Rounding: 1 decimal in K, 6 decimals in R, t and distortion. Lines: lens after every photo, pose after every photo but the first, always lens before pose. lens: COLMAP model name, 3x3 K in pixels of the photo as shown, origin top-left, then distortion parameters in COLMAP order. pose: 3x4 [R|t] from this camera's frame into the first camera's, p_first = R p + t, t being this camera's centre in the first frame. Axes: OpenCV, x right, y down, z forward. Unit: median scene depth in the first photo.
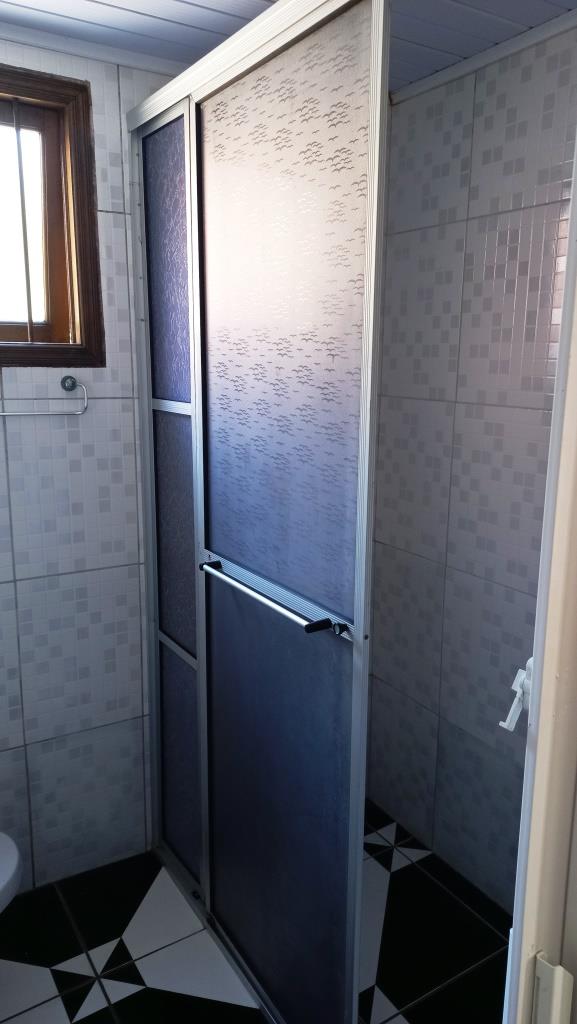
lens RADIAL K [[717.6, 0, 289.6], [0, 717.6, 516.0], [0, 0, 1]] dist [0.003320, 0.002436]
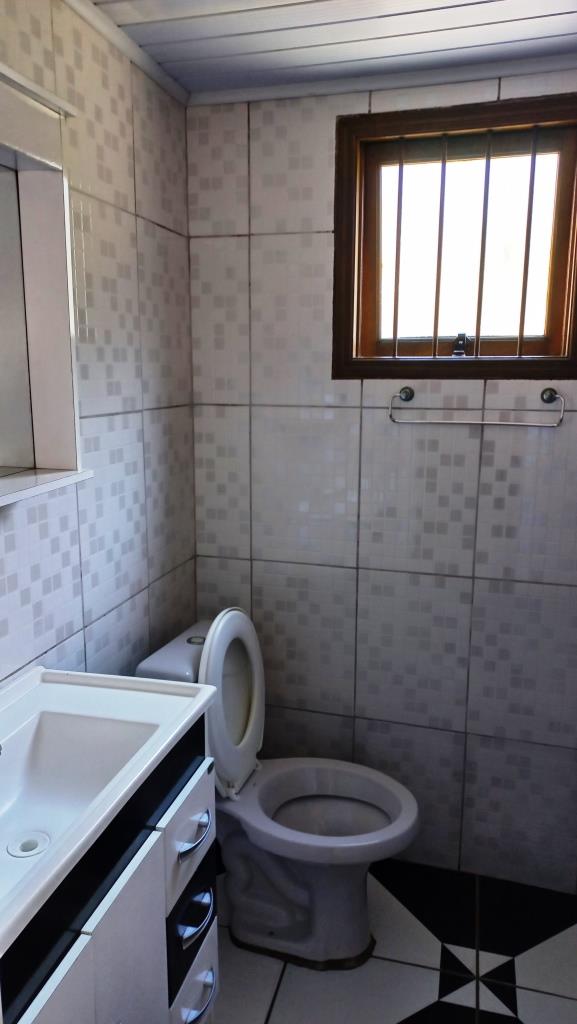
lens RADIAL K [[726.0, 0, 288.5], [0, 726.0, 512.0], [0, 0, 1]] dist [0.005107, 0.000933]
pose [[0.665865, 0.131027, -0.734477, 0.218057], [-0.149006, 0.987979, 0.041165, -0.010272], [0.731041, 0.082031, 0.677384, 0.053781]]
